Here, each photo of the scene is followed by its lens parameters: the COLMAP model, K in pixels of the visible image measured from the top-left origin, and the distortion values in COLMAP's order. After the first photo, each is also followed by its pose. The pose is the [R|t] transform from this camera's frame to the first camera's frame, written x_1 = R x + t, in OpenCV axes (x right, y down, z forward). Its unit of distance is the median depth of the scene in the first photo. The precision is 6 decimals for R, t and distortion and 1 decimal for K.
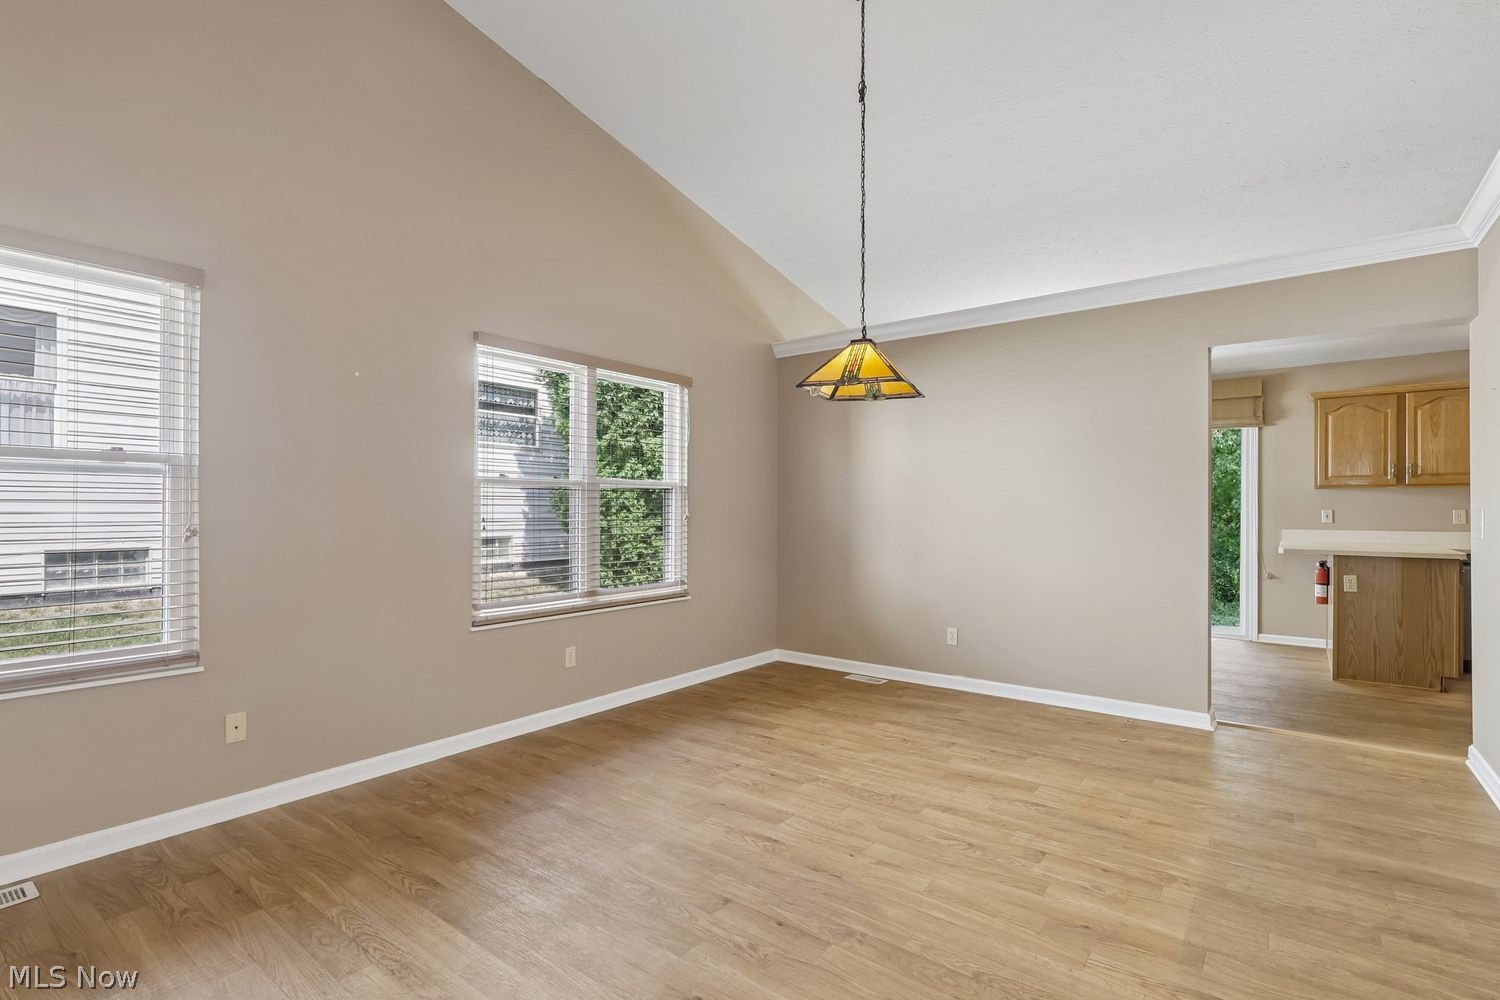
lens RADIAL K [[708.6, 0, 743.3], [0, 708.6, 516.6], [0, 0, 1]] dist [0.003094, 0.000403]
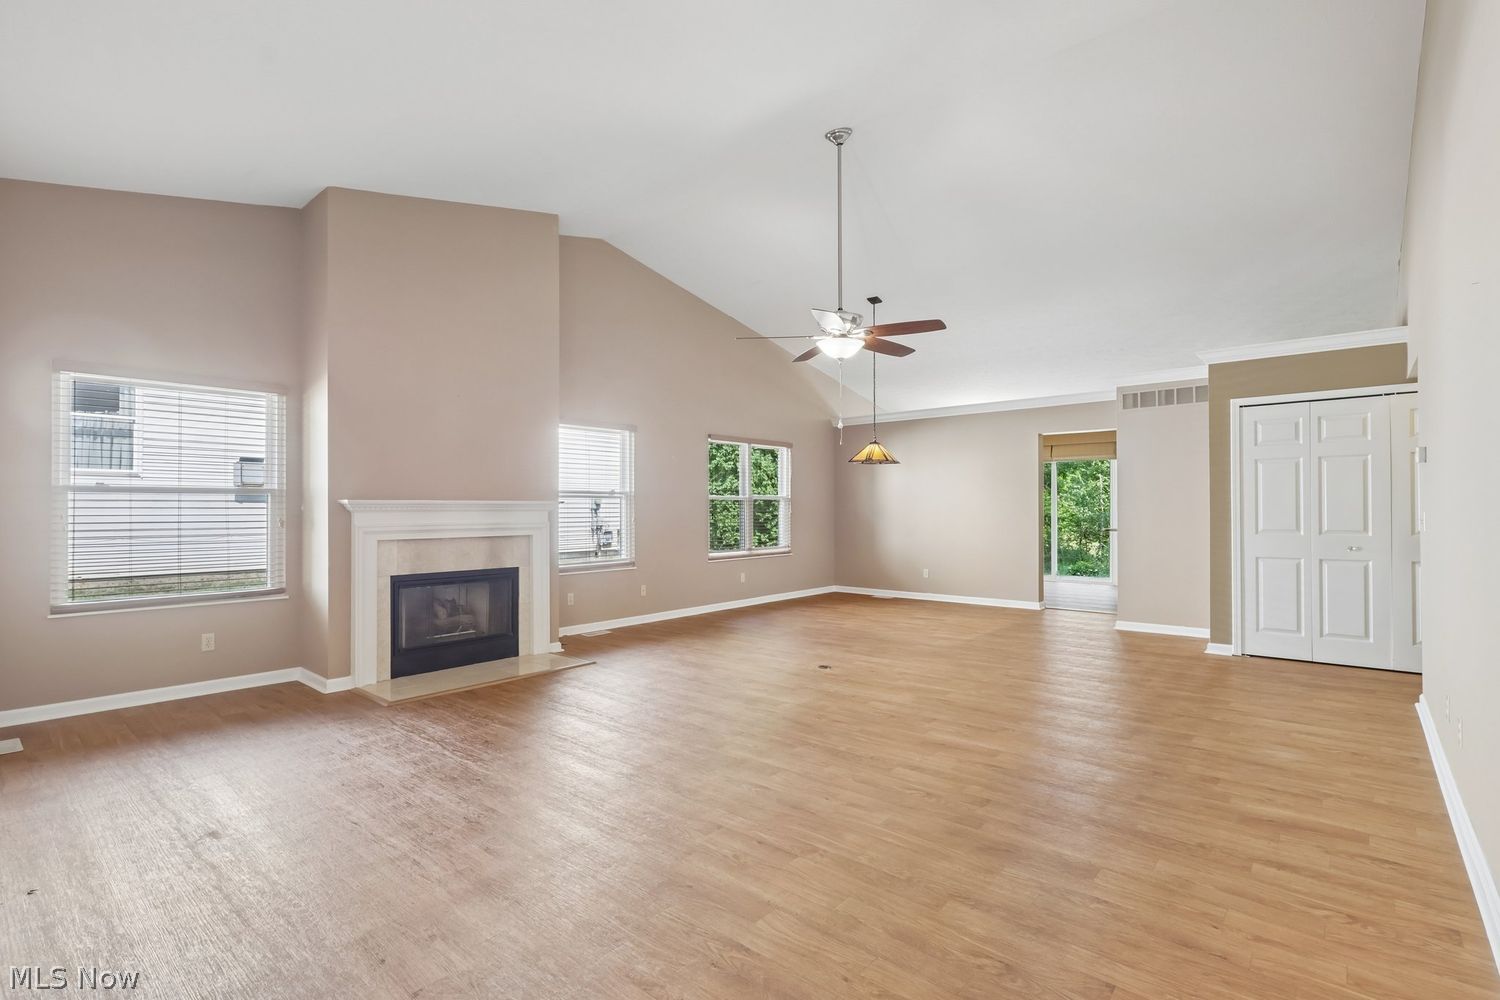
lens RADIAL K [[700.1, 0, 749.6], [0, 700.1, 507.6], [0, 0, 1]] dist [0.000470, 0.000722]
pose [[0.998912, -0.007280, -0.046053, -0.102592], [0.006721, 0.999902, -0.012272, 0.007312], [0.046138, 0.011949, 0.998864, -0.964481]]
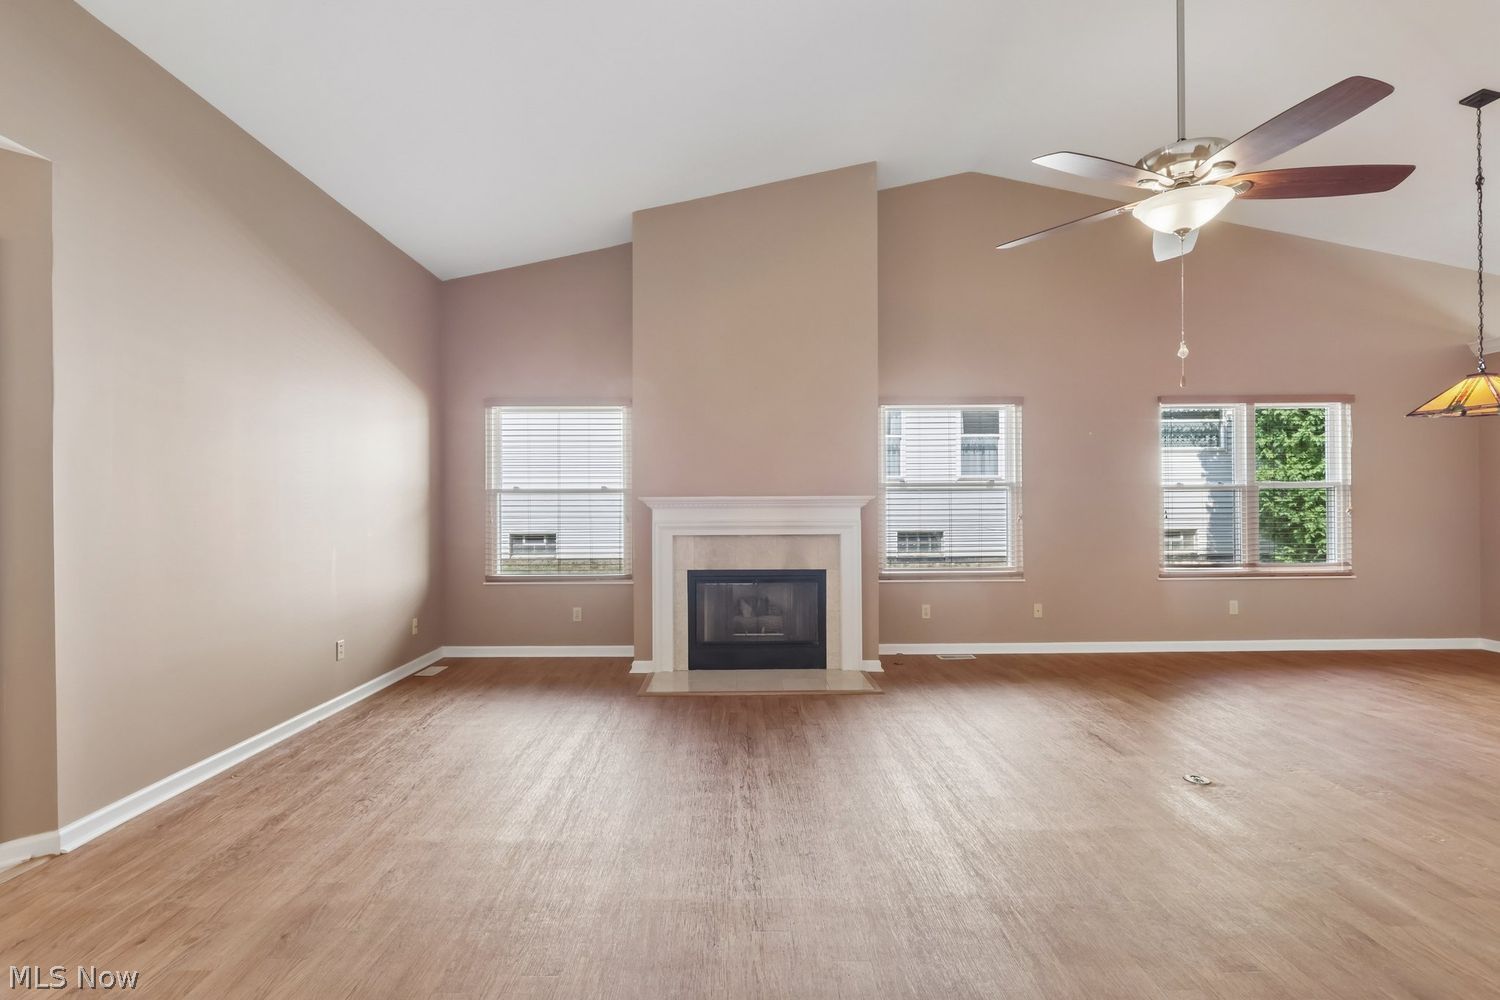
lens RADIAL K [[706.0, 0, 739.8], [0, 706.0, 503.6], [0, 0, 1]] dist [-0.000522, 0.000666]
pose [[0.622584, -0.013739, -0.782433, 0.214732], [0.001536, 0.999865, -0.016335, 0.007521], [0.782552, 0.008968, 0.622521, -0.568648]]
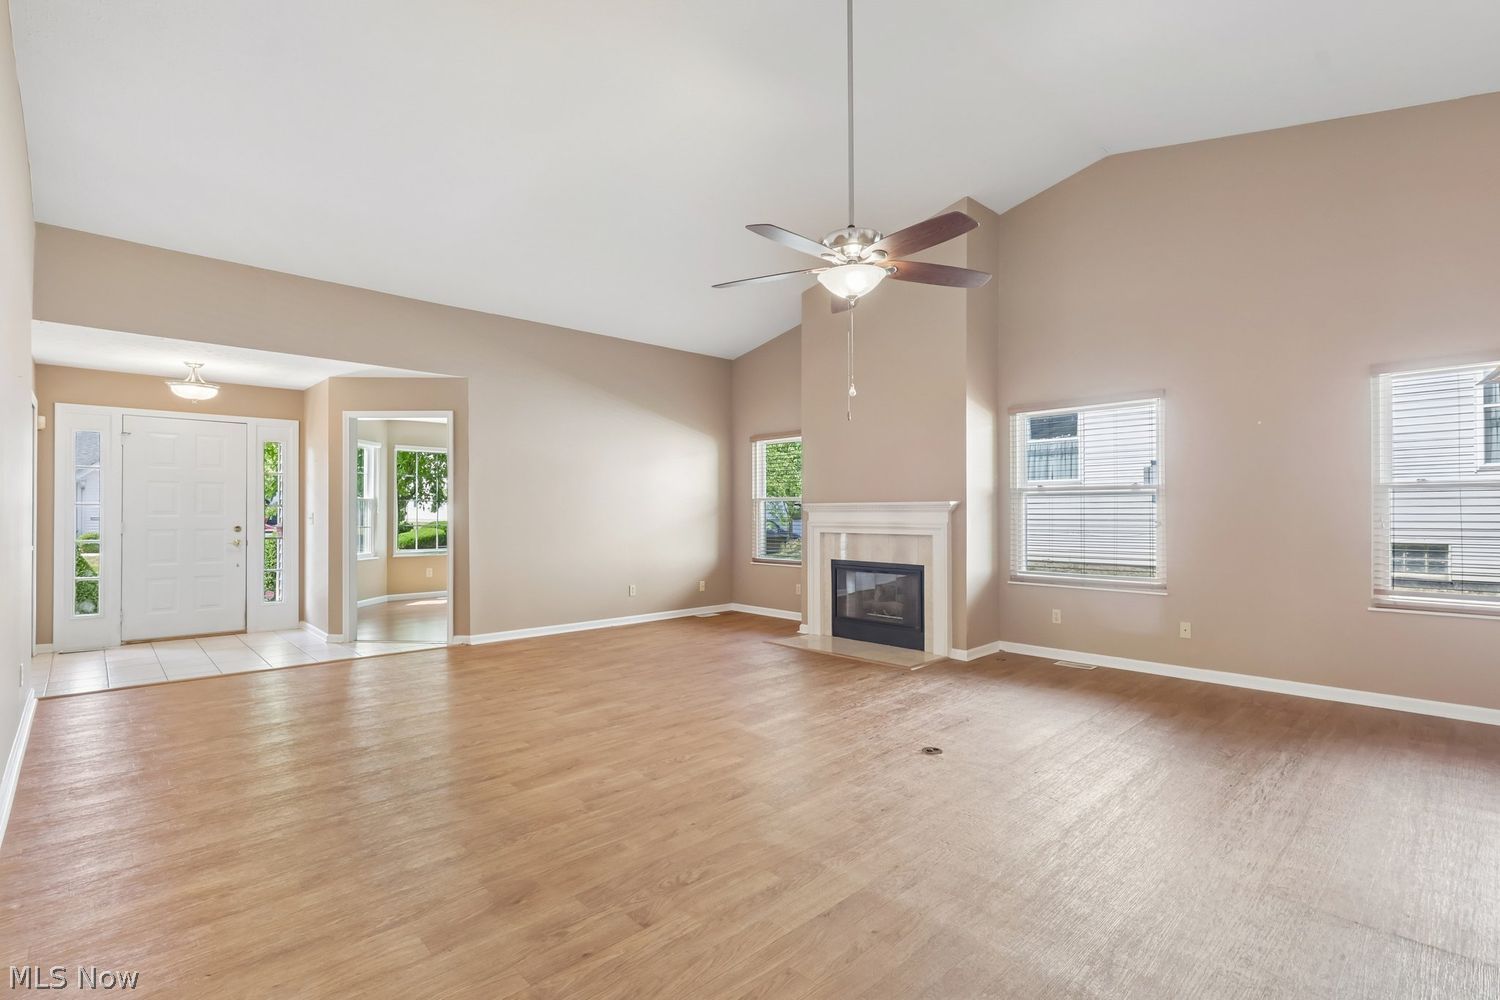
lens RADIAL K [[708.6, 0, 743.3], [0, 708.6, 516.6], [0, 0, 1]] dist [0.003094, 0.000403]
pose [[-0.164570, 0.002321, -0.986363, 0.739396], [-0.006848, 0.999970, 0.003496, 0.002134], [0.986342, 0.007330, -0.164549, 0.097715]]
